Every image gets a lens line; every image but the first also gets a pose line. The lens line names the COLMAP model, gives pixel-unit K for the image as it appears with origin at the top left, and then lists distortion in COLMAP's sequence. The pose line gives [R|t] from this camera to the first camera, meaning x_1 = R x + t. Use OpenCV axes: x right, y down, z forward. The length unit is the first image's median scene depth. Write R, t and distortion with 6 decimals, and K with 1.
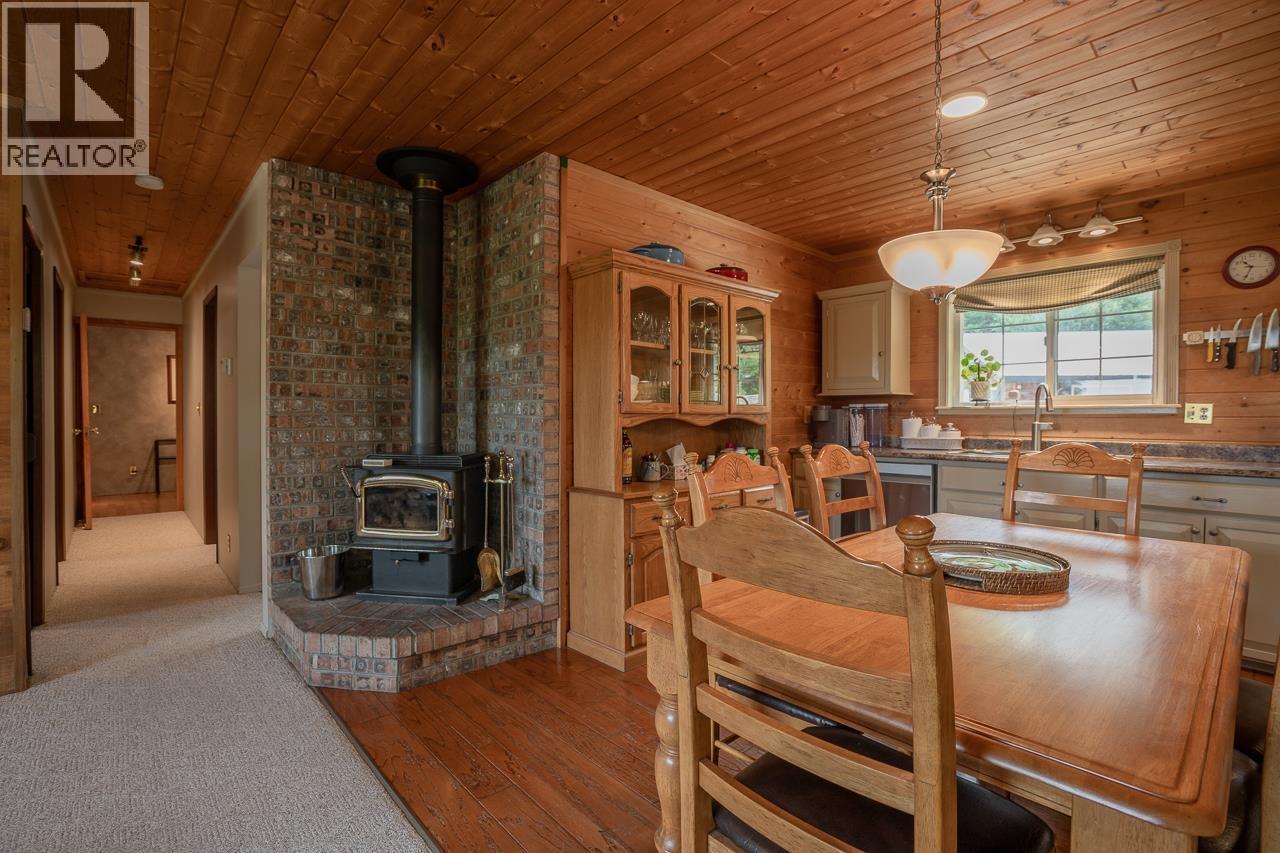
lens RADIAL K [[615.4, 0, 633.6], [0, 615.4, 414.8], [0, 0, 1]] dist [-0.062674, 0.026489]
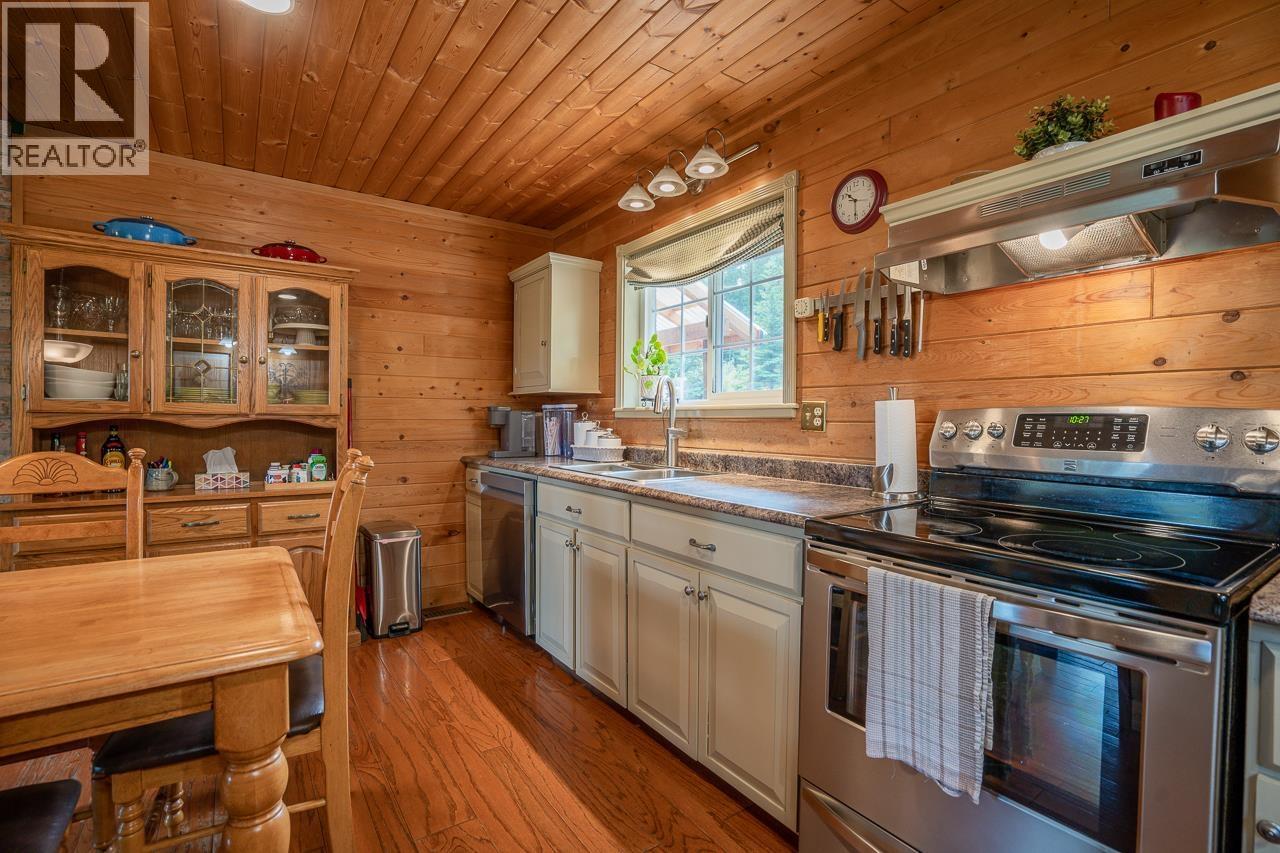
lens RADIAL K [[615.4, 0, 633.6], [0, 615.4, 414.8], [0, 0, 1]] dist [-0.062674, 0.026489]
pose [[0.989820, 0.004840, -0.142244, 0.809702], [-0.005964, 0.999954, -0.007478, 0.002213], [0.142201, 0.008250, 0.989803, 0.251285]]
